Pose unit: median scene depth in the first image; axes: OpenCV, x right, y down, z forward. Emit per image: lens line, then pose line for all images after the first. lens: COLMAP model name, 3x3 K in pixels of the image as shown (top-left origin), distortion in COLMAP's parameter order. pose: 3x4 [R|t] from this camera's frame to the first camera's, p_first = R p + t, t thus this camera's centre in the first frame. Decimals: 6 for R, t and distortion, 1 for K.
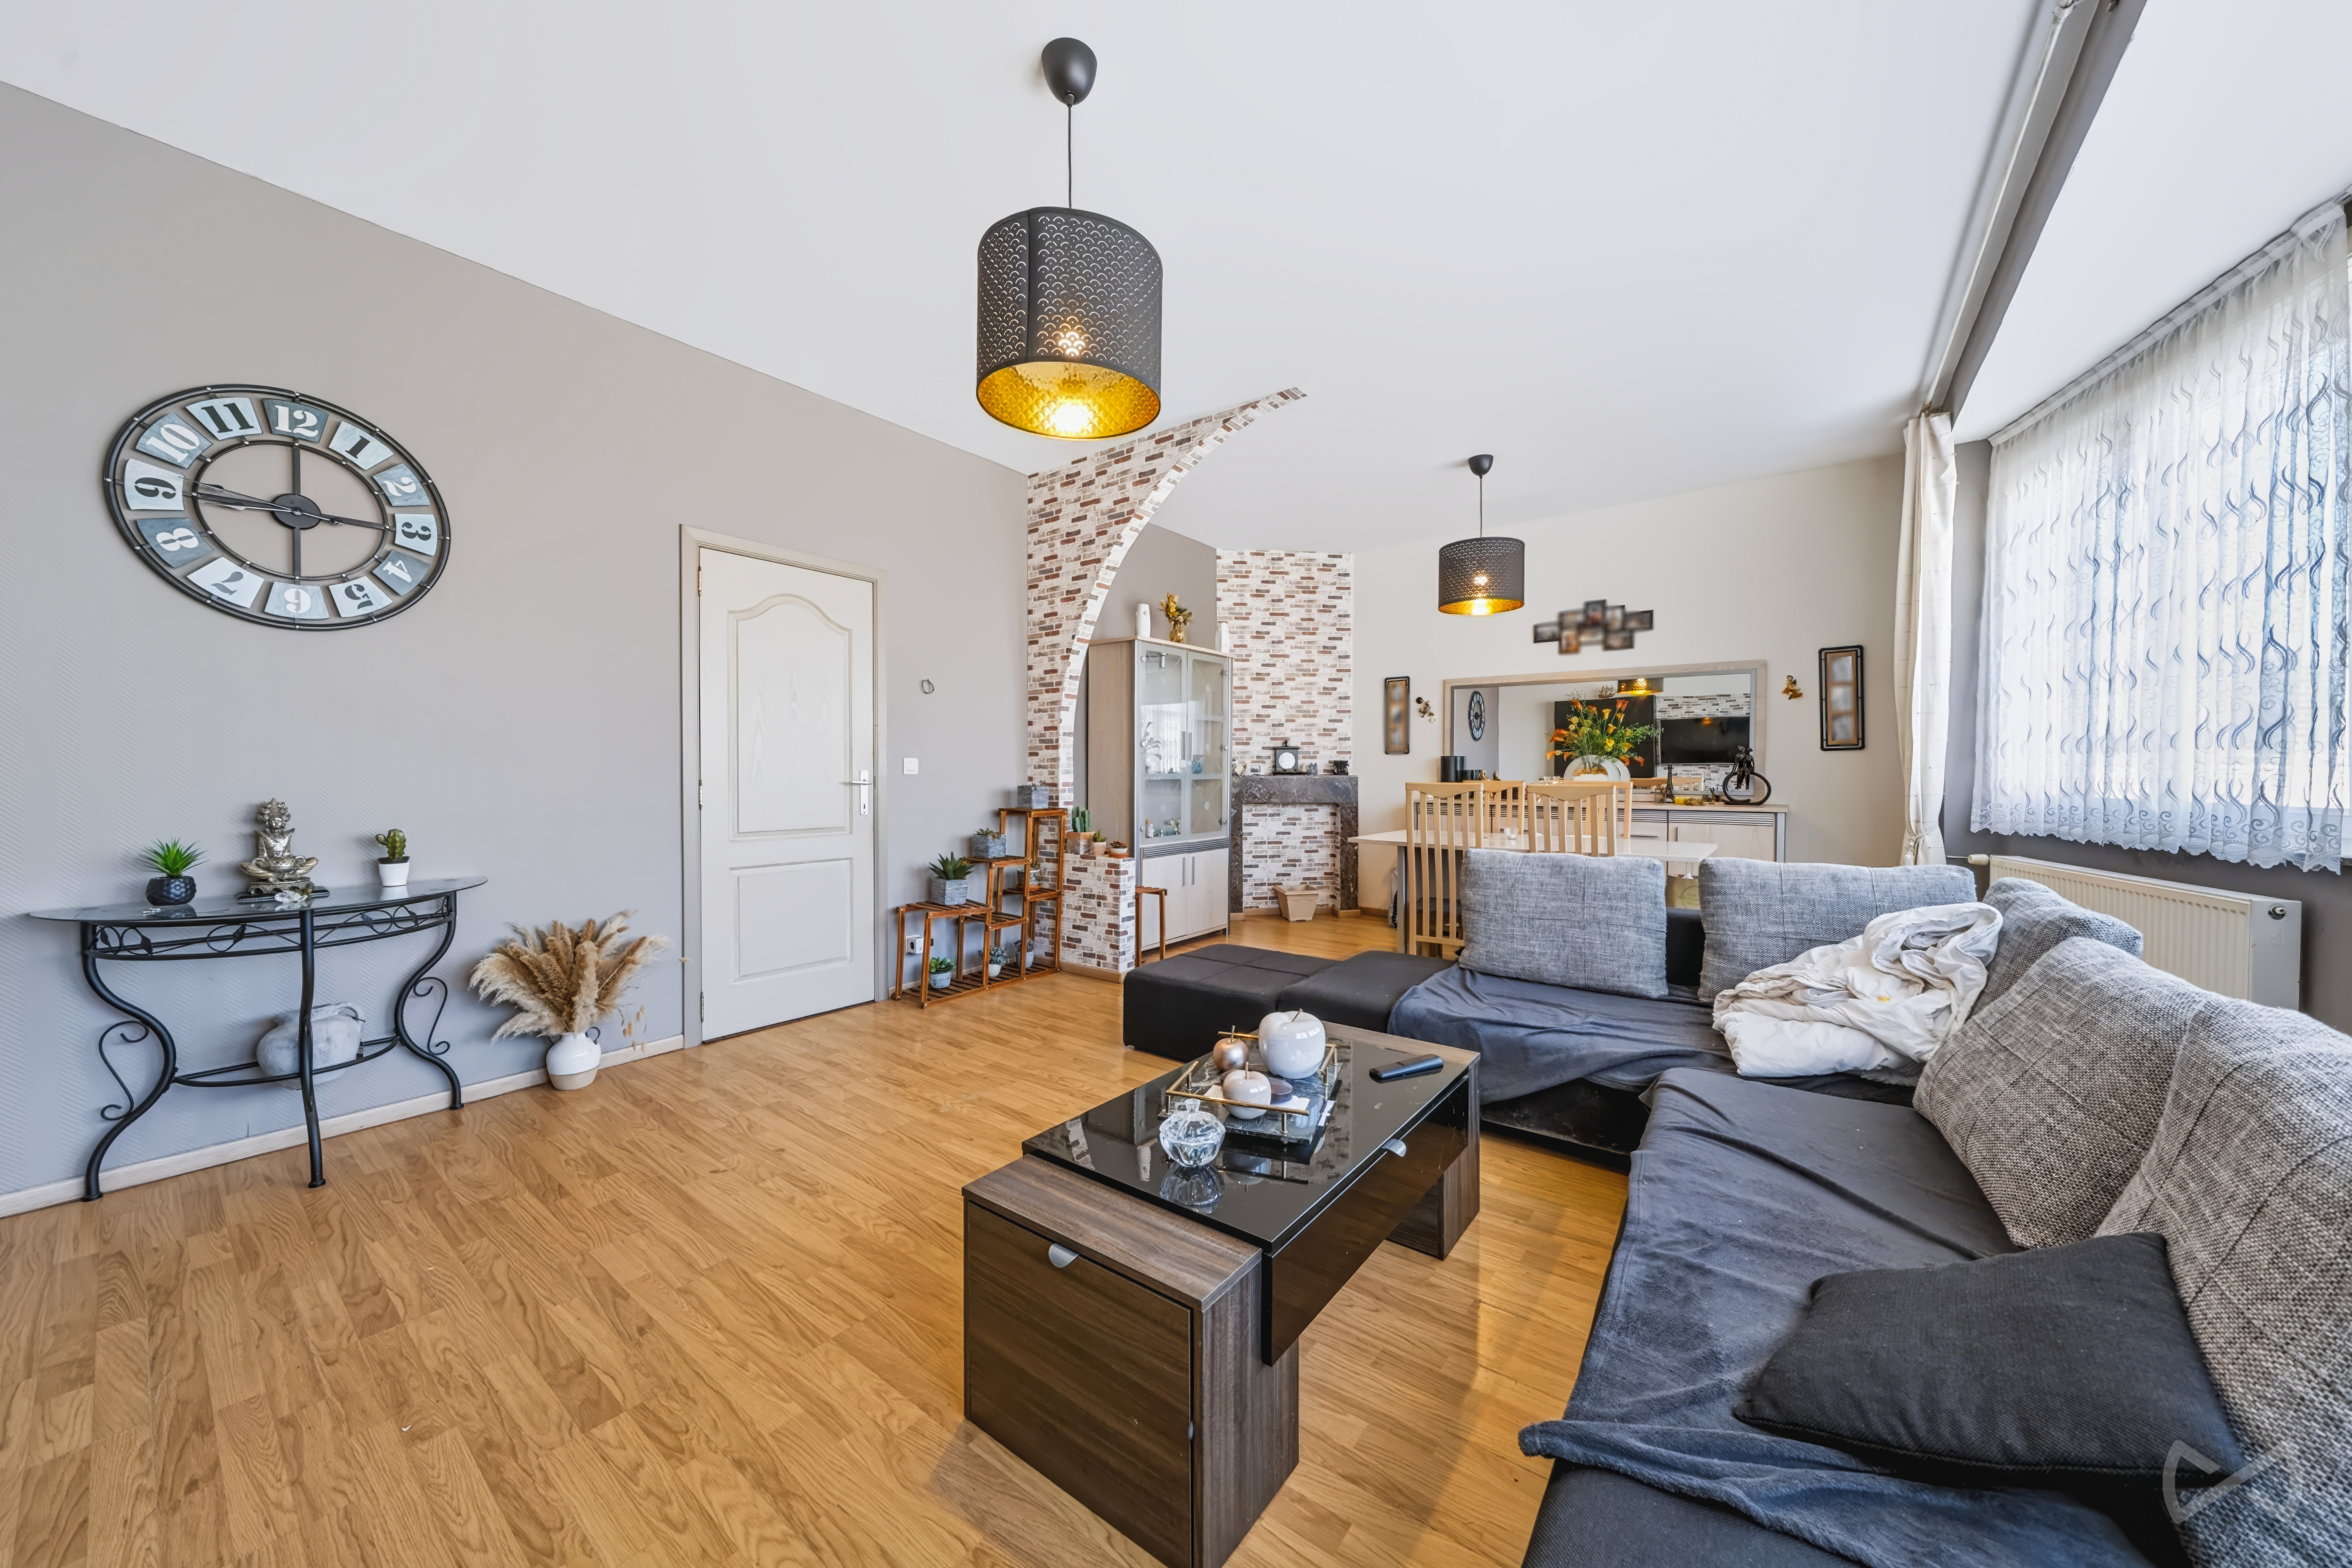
lens RADIAL K [[818.5, 0, 1171.5], [0, 818.5, 779.2], [0, 0, 1]] dist [-0.001972, -0.000258]
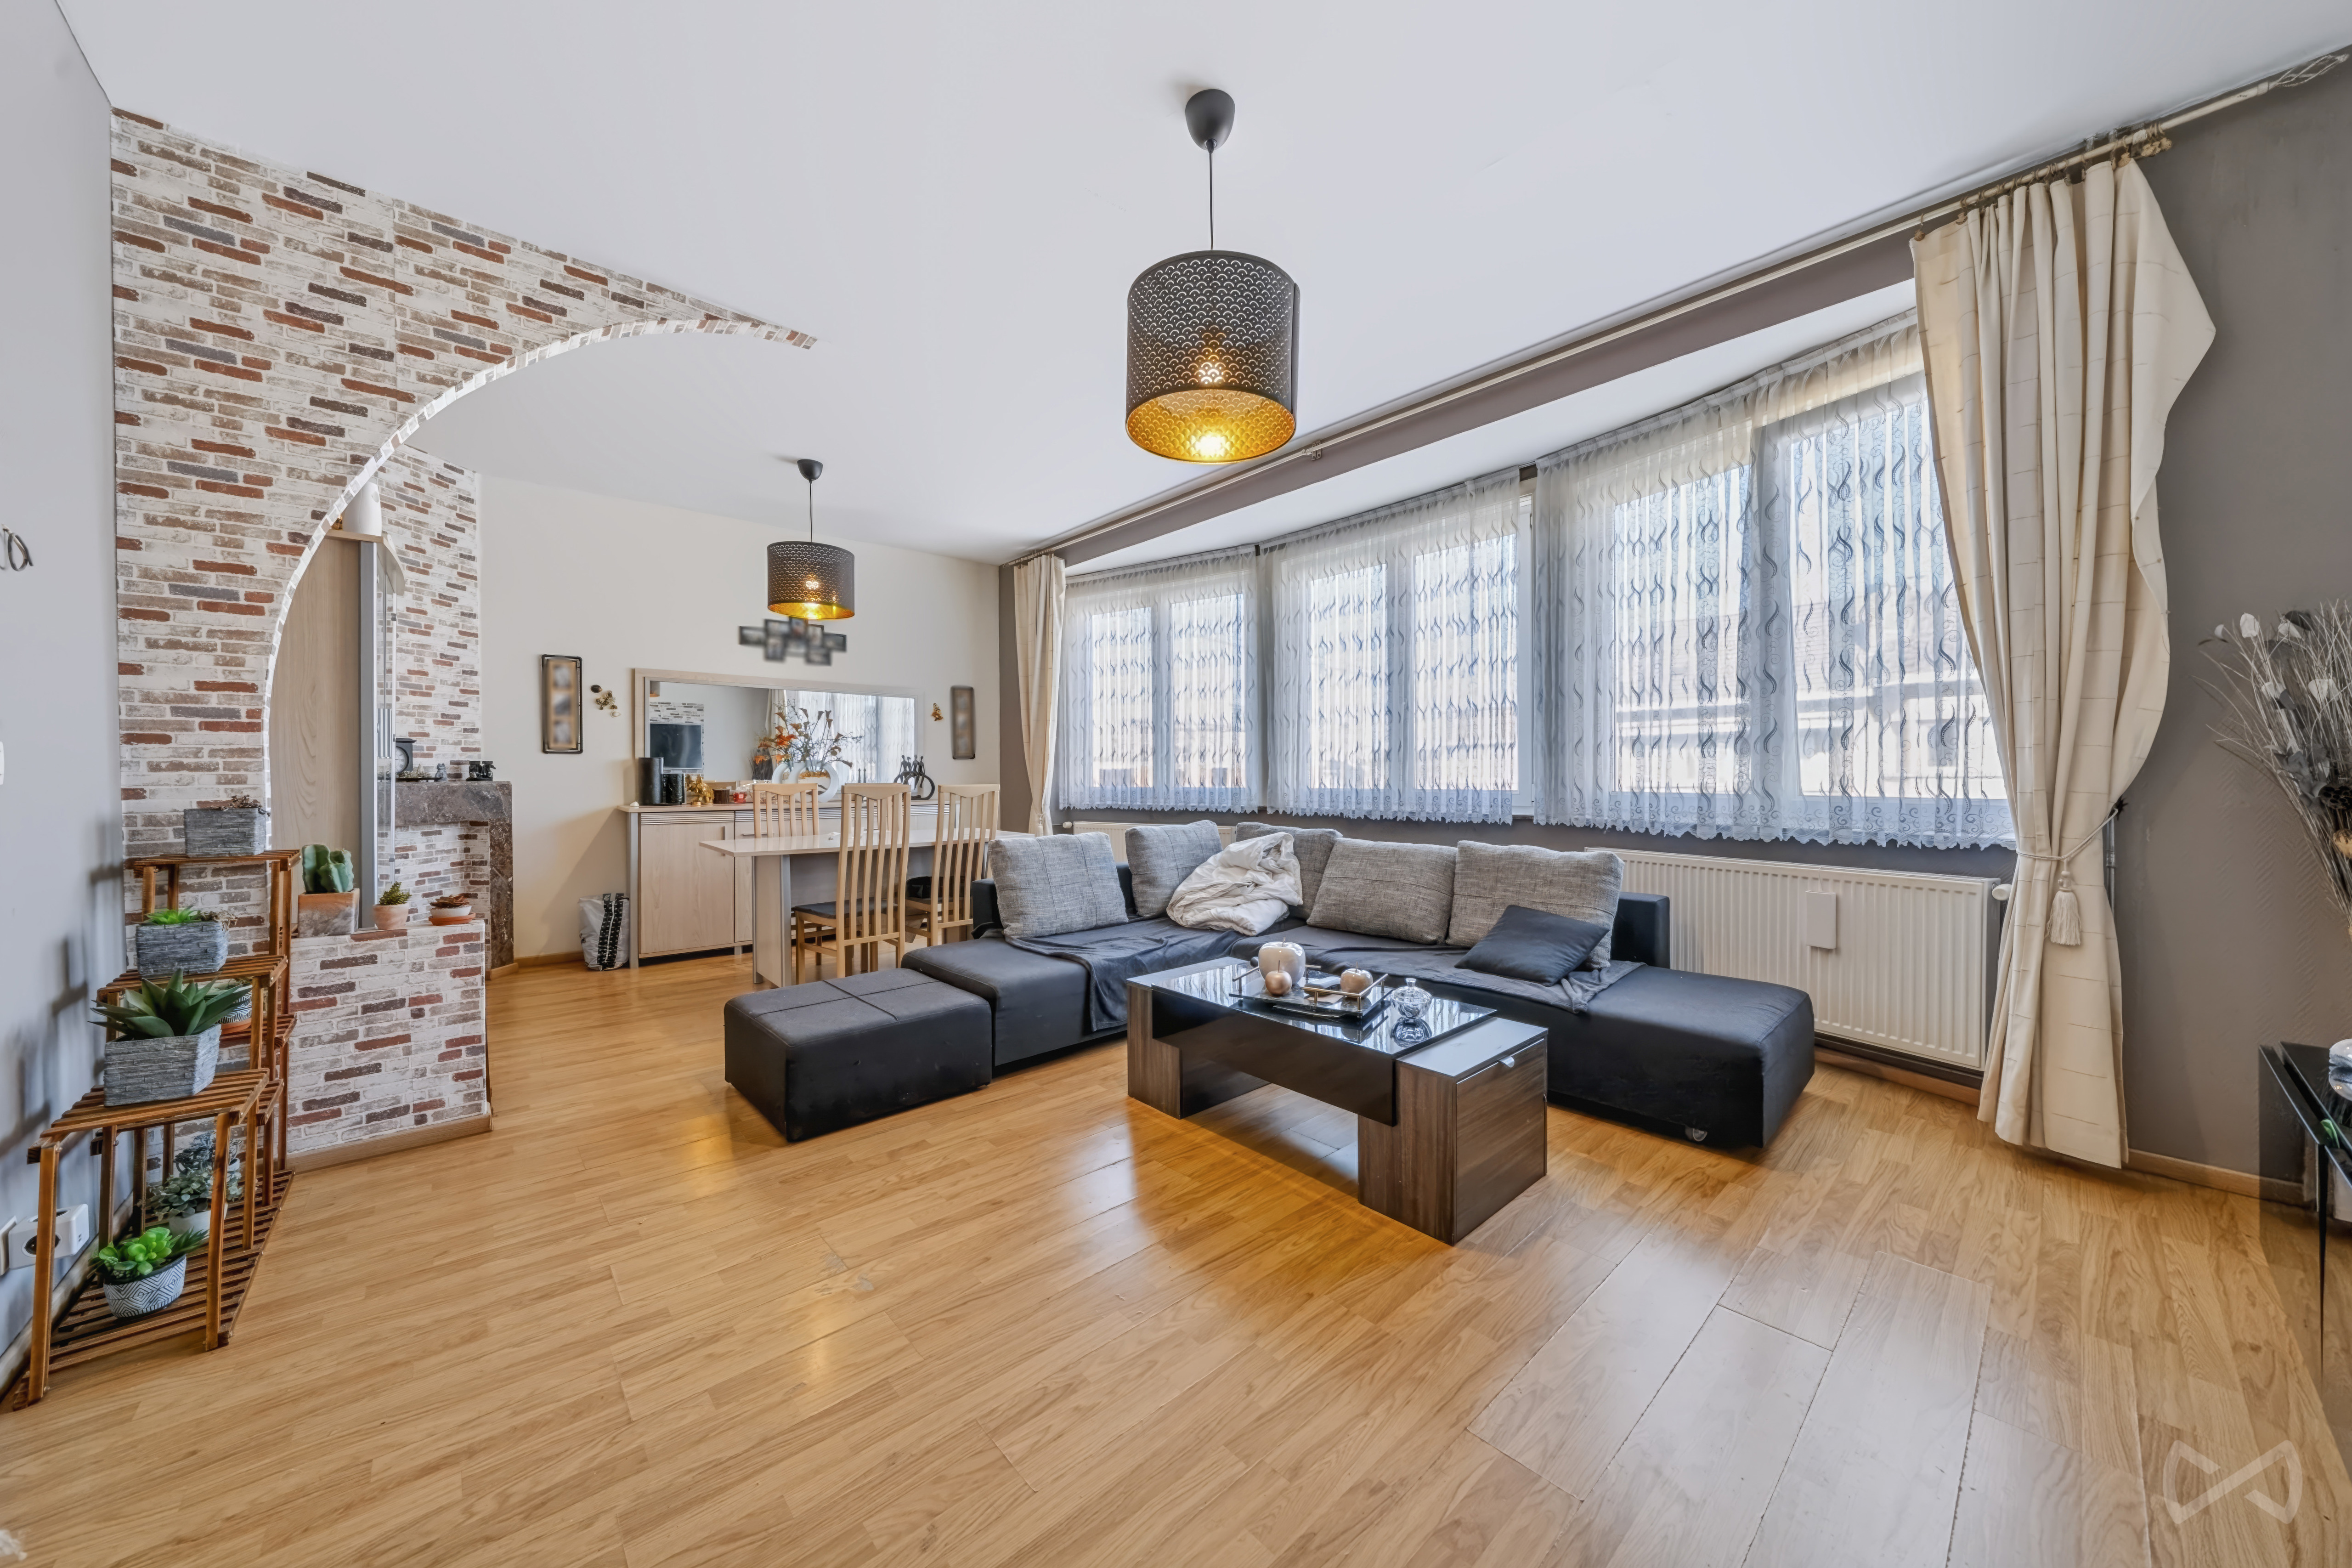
lens RADIAL K [[818.5, 0, 1171.5], [0, 818.5, 779.2], [0, 0, 1]] dist [-0.001972, -0.000258]
pose [[0.184097, -0.008454, 0.982872, -0.524583], [0.014498, 0.999878, 0.005885, -0.002989], [-0.982801, 0.013166, 0.184197, 0.377866]]
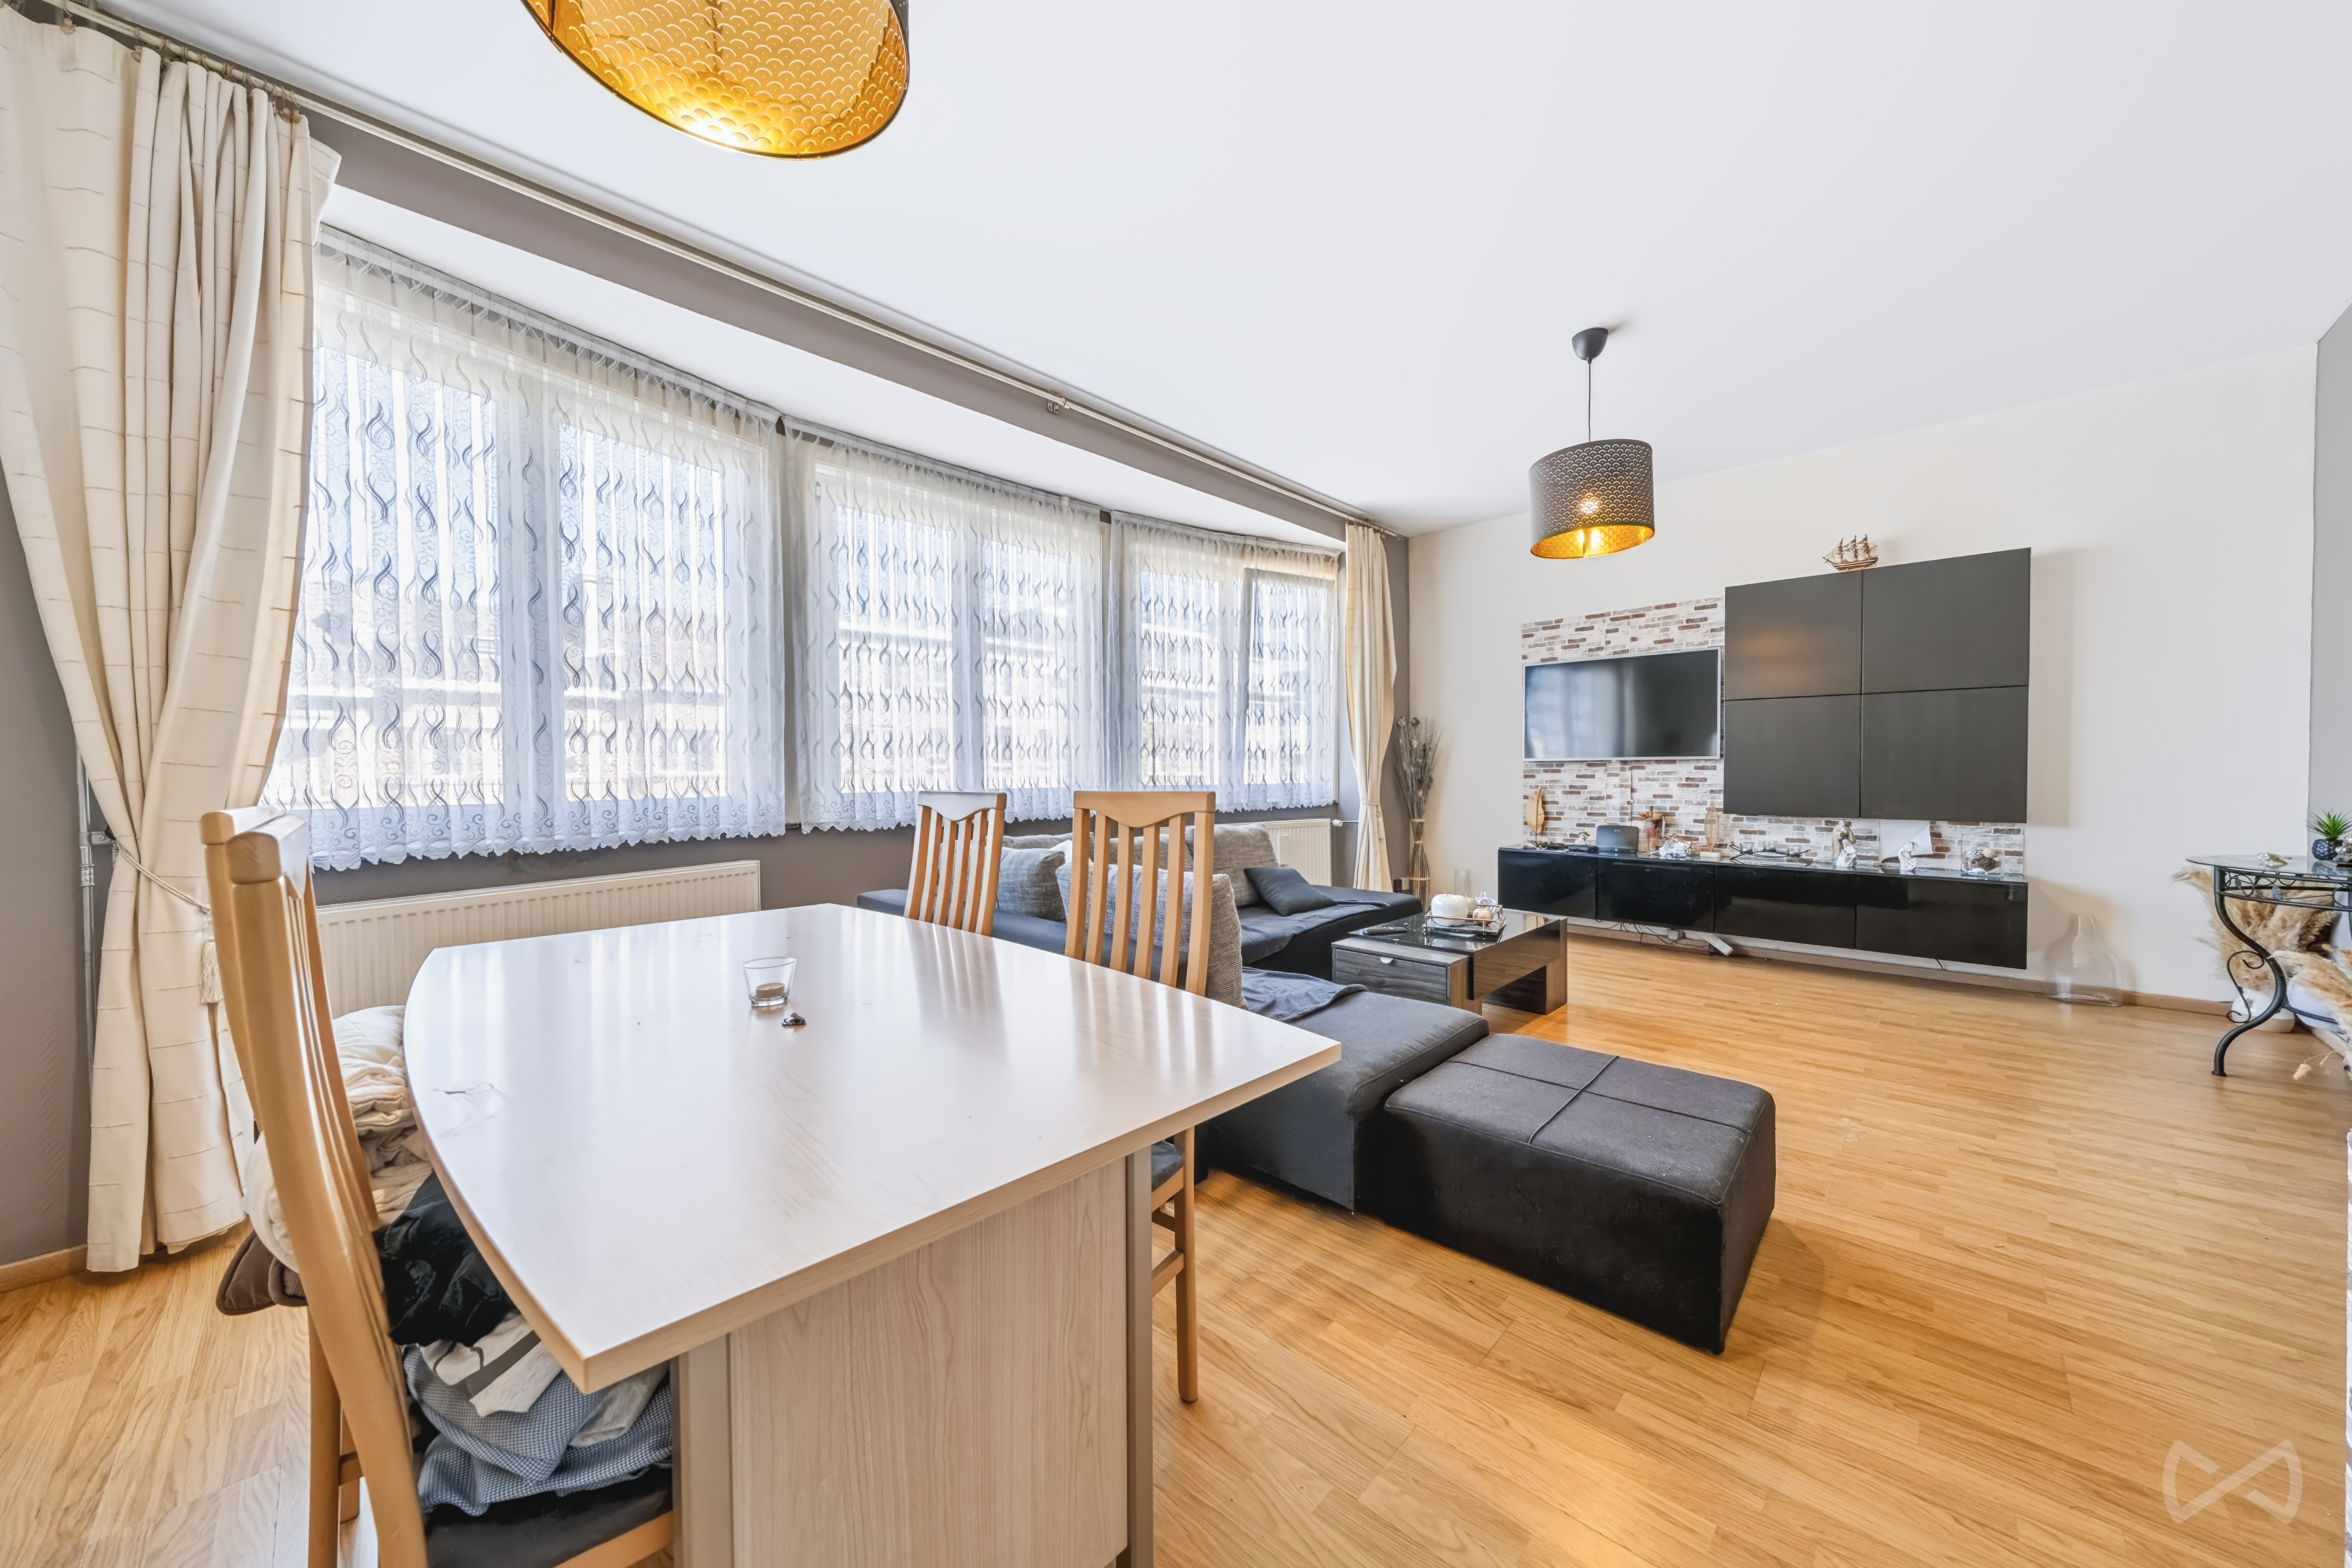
lens RADIAL K [[807.5, 0, 1176.0], [0, 807.5, 784.0], [0, 0, 1]] dist [0.000668, 0.000033]
pose [[-0.993793, 0.002791, 0.111208, 0.236304], [0.005996, 0.999576, 0.028488, -0.011449], [-0.111081, 0.028978, -0.993389, 1.203817]]
